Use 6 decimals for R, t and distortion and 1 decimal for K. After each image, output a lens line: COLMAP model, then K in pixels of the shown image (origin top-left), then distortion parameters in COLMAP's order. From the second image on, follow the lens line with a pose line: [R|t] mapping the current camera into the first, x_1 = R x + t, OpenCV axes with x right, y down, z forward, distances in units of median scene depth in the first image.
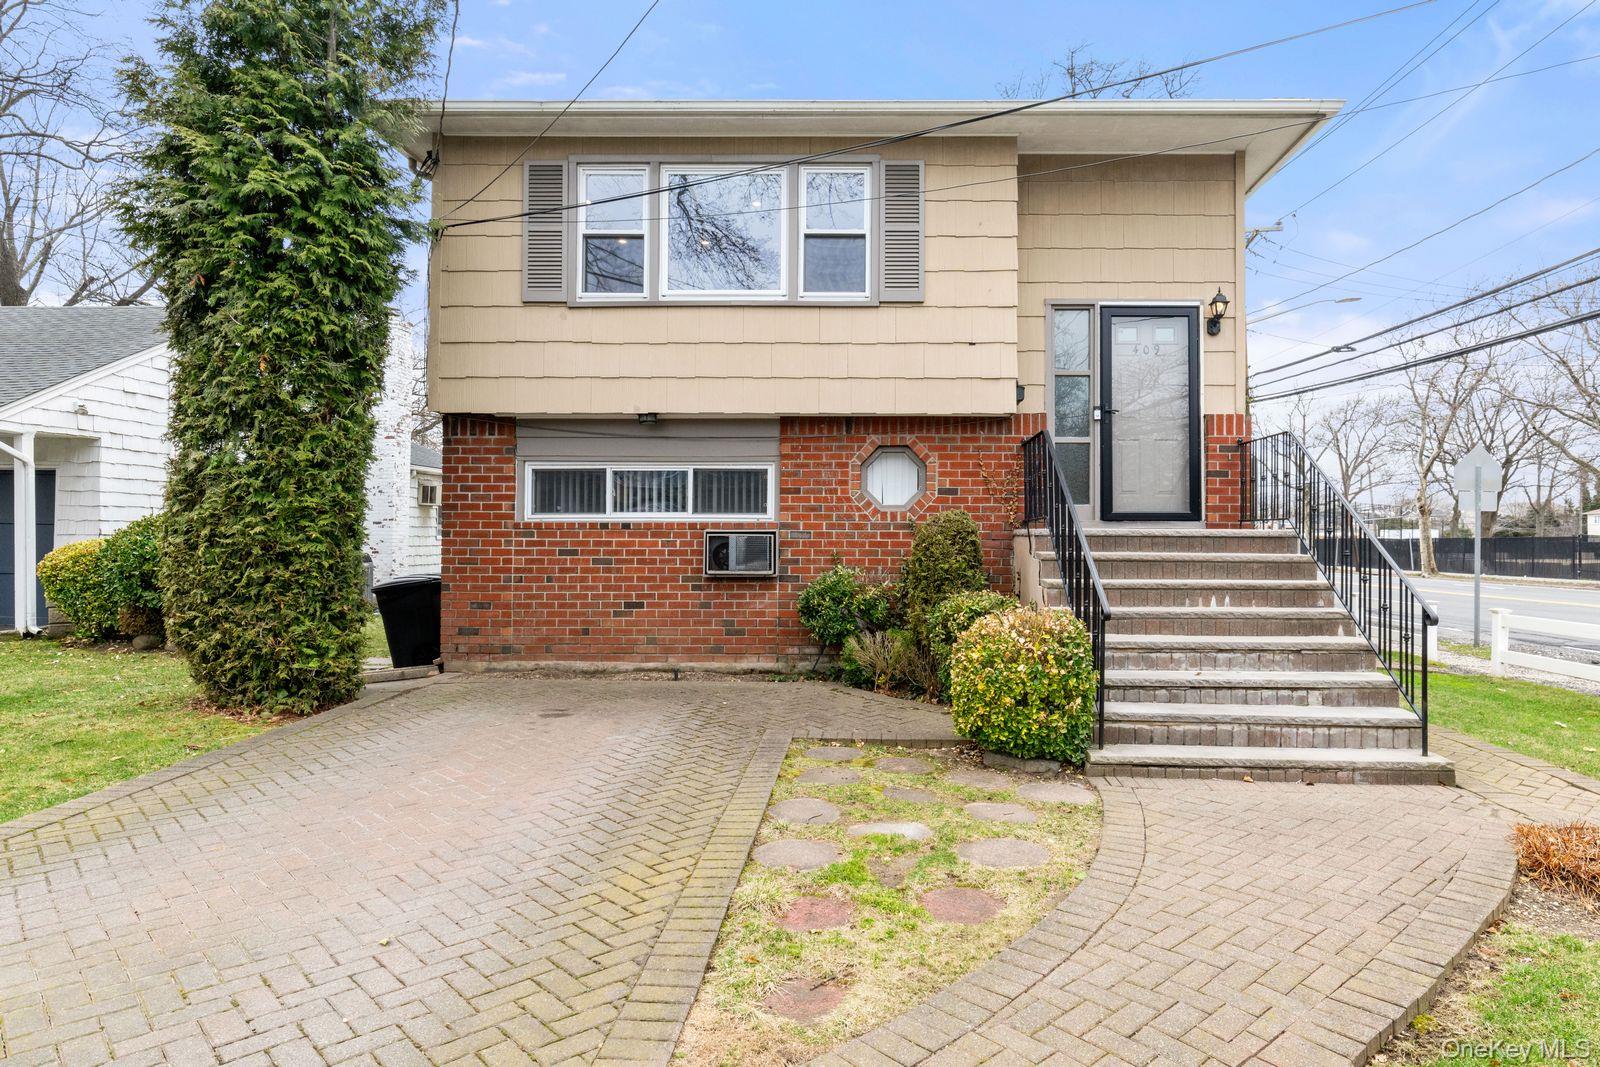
lens RADIAL K [[968.6, 0, 801.3], [0, 968.6, 523.5], [0, 0, 1]] dist [-0.000599, -0.000010]
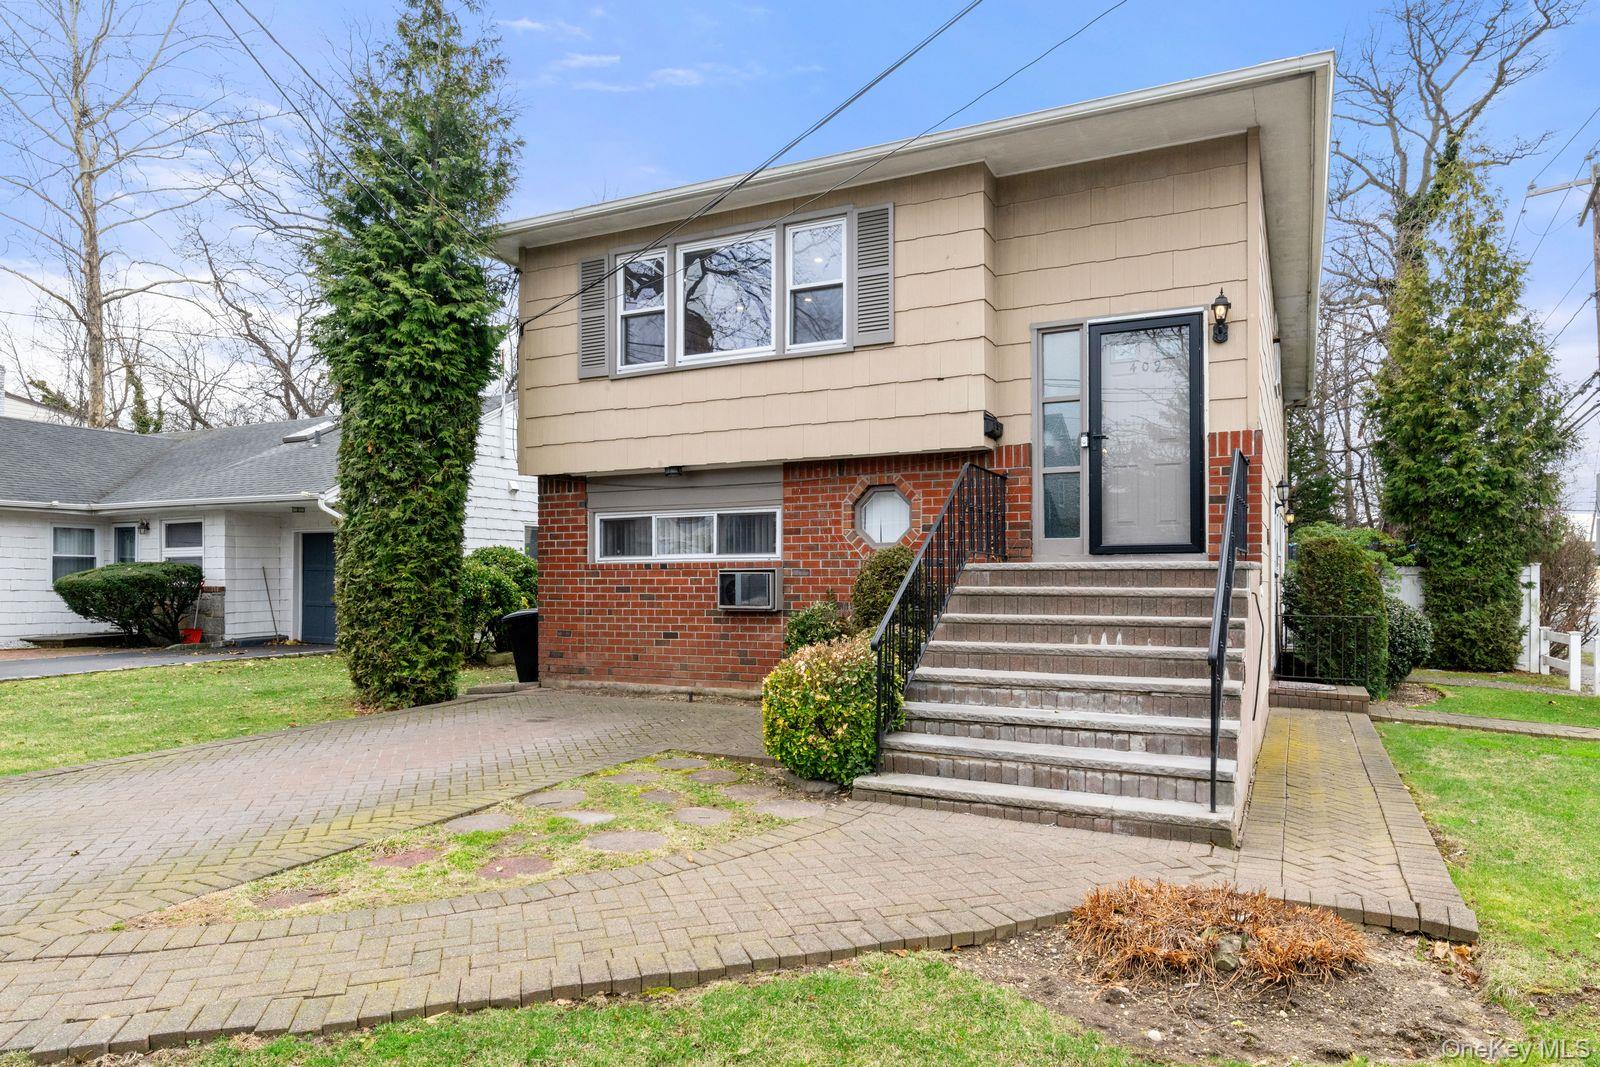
lens RADIAL K [[993.3, 0, 807.4], [0, 993.3, 584.0], [0, 0, 1]] dist [-0.001112, -0.001766]
pose [[0.902419, -0.004274, -0.430838, 0.490526], [0.011011, 0.999853, 0.013145, 0.010344], [0.430718, -0.016606, 0.902334, 0.014752]]
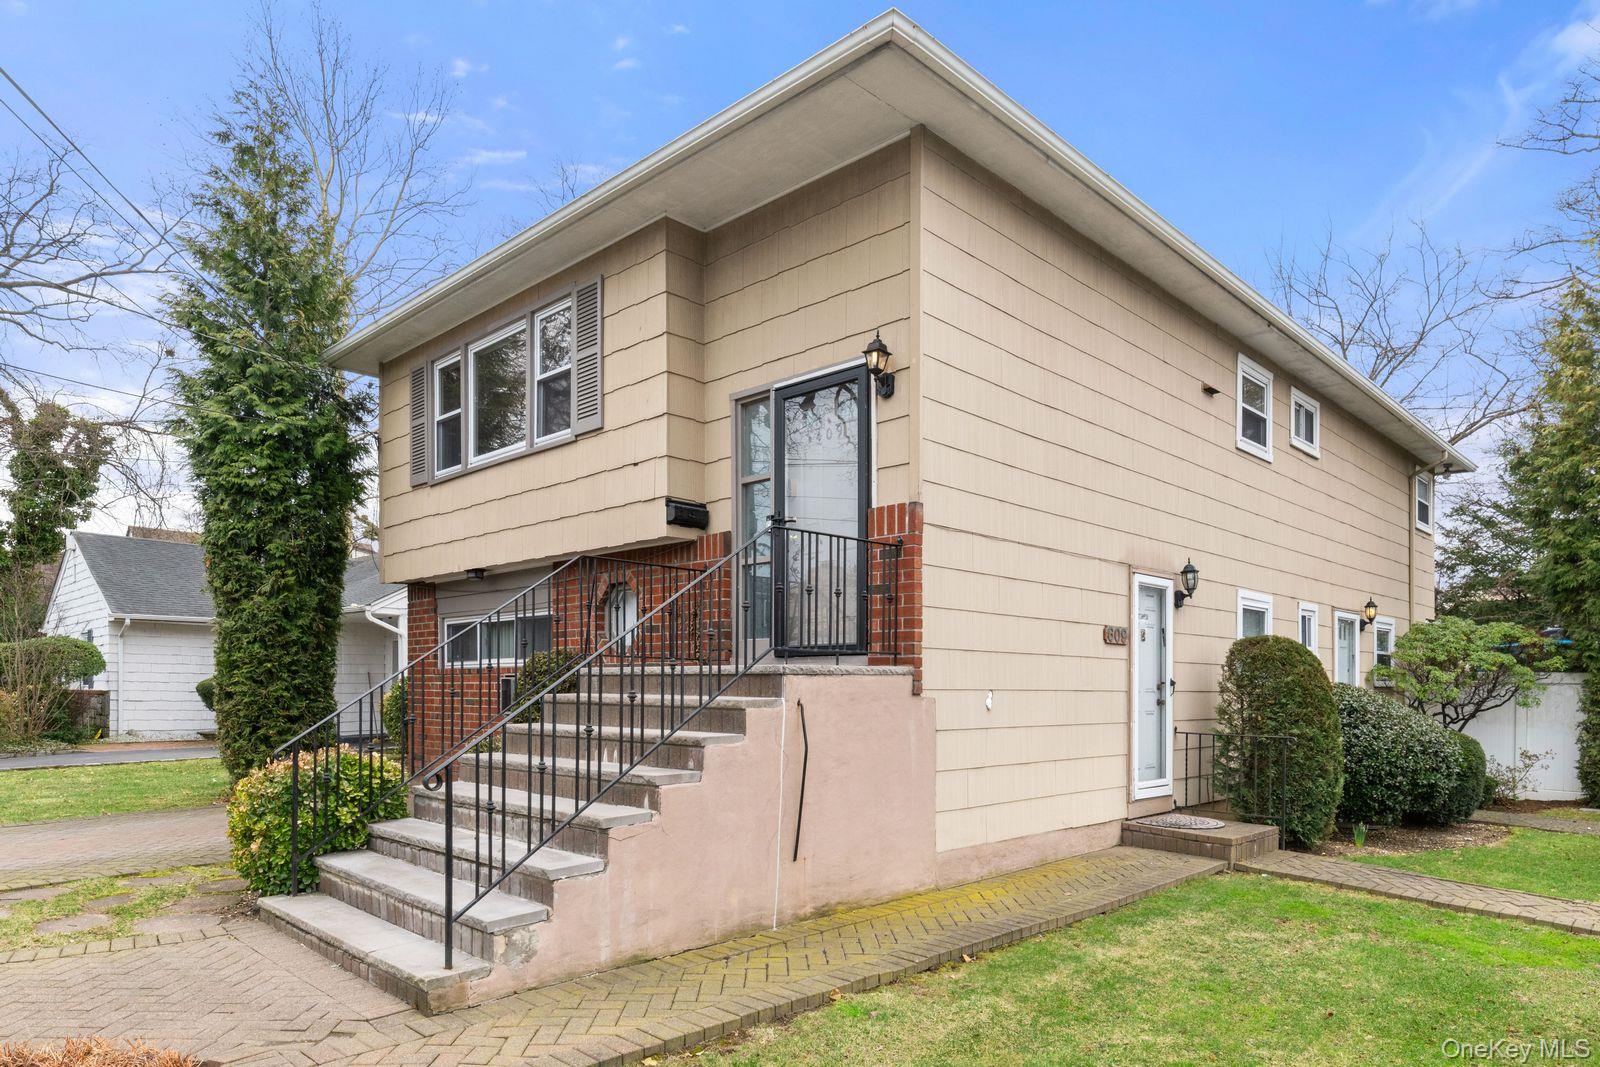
lens RADIAL K [[993.3, 0, 798.3], [0, 993.3, 685.9], [0, 0, 1]] dist [-0.000248, -0.002106]
pose [[0.729855, -0.002070, -0.683599, 0.913911], [0.008511, 0.999945, 0.006058, 0.016134], [0.683549, -0.010240, 0.729832, 0.425347]]
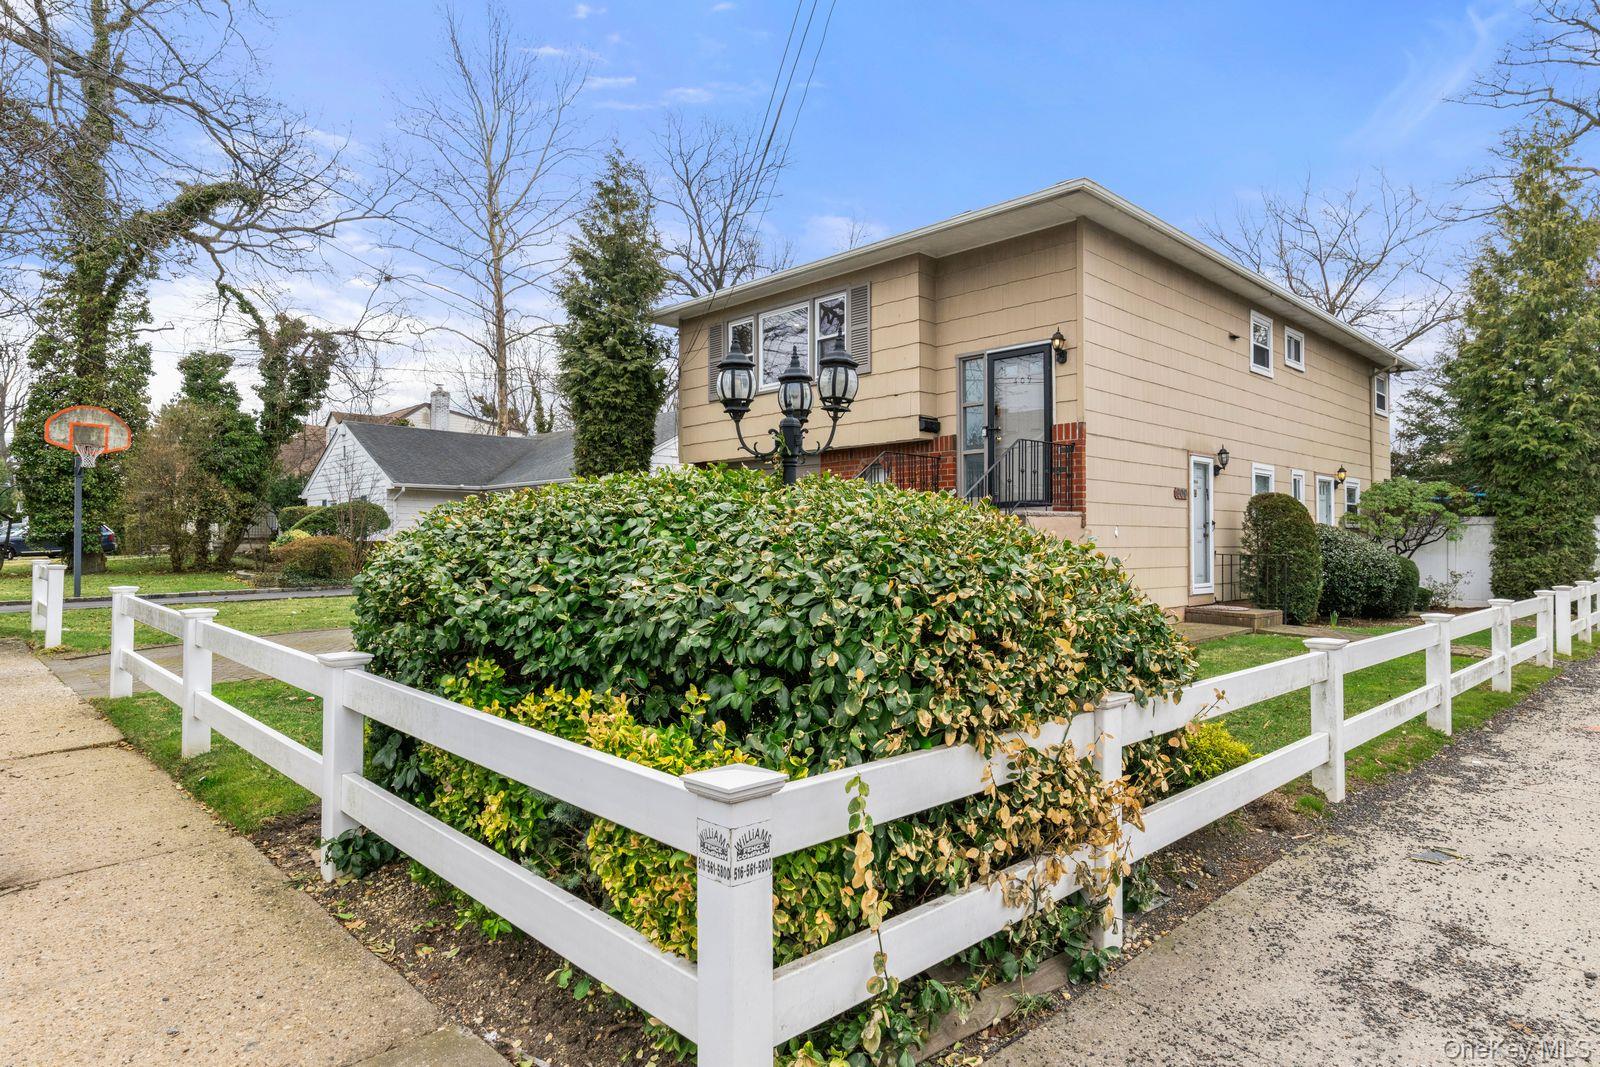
lens RADIAL K [[902.6, 0, 800.0], [0, 902.6, 533.5], [0, 0, 1]] dist [-0.000476, 0.001573]
pose [[0.712111, -0.012941, -0.701948, 1.058873], [0.016052, 0.999869, -0.002148, 0.032773], [0.701883, -0.009738, 0.712225, -0.119781]]
